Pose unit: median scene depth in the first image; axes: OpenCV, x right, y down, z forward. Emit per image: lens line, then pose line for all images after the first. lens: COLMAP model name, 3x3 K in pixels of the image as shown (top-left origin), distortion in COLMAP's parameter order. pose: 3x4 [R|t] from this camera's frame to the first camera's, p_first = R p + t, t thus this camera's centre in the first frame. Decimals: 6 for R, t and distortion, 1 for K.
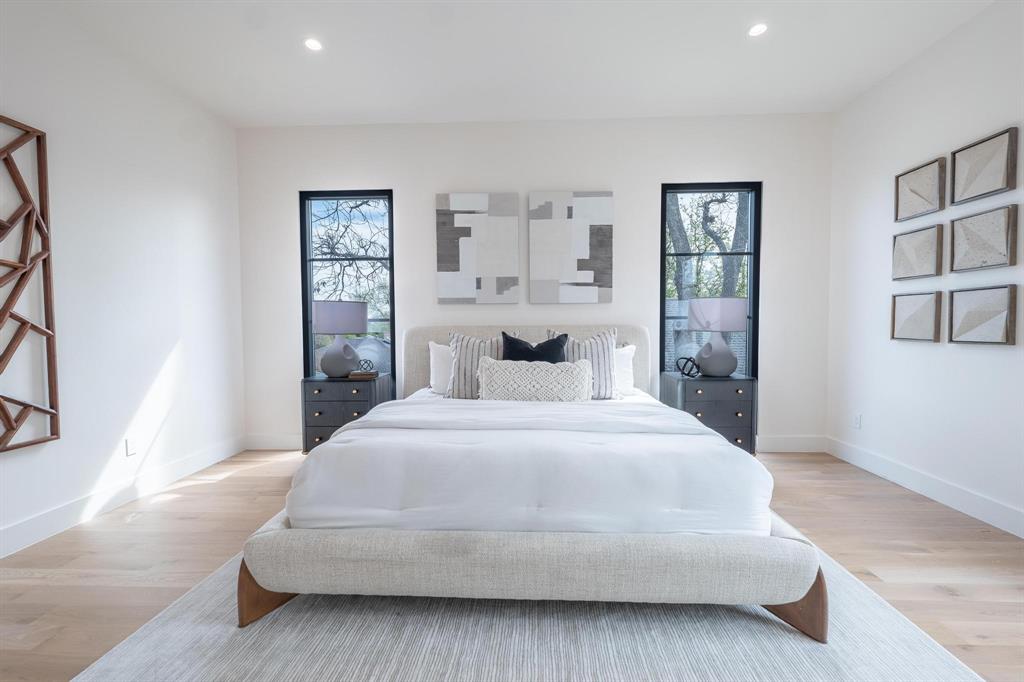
lens RADIAL K [[422.9, 0, 512.0], [0, 422.9, 341.0], [0, 0, 1]] dist [0.000970, -0.000241]
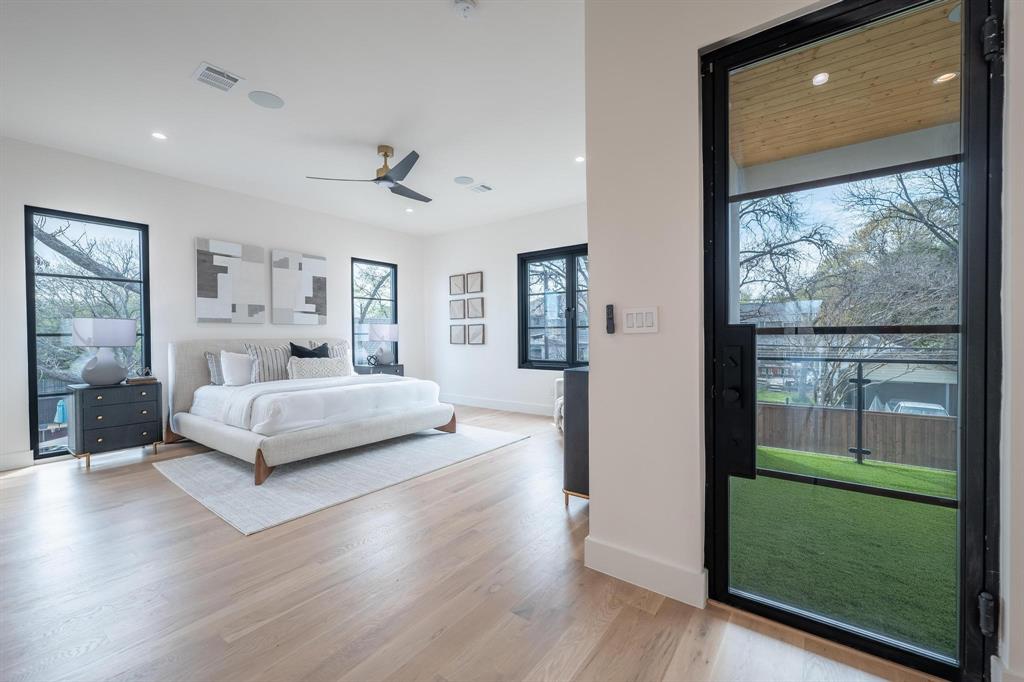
lens RADIAL K [[422.9, 0, 512.0], [0, 422.9, 341.0], [0, 0, 1]] dist [0.000970, -0.000241]
pose [[0.567849, -0.008764, 0.823086, -0.709115], [0.034677, 0.999310, -0.013283, 0.019706], [-0.822402, 0.036085, 0.567761, -0.523368]]
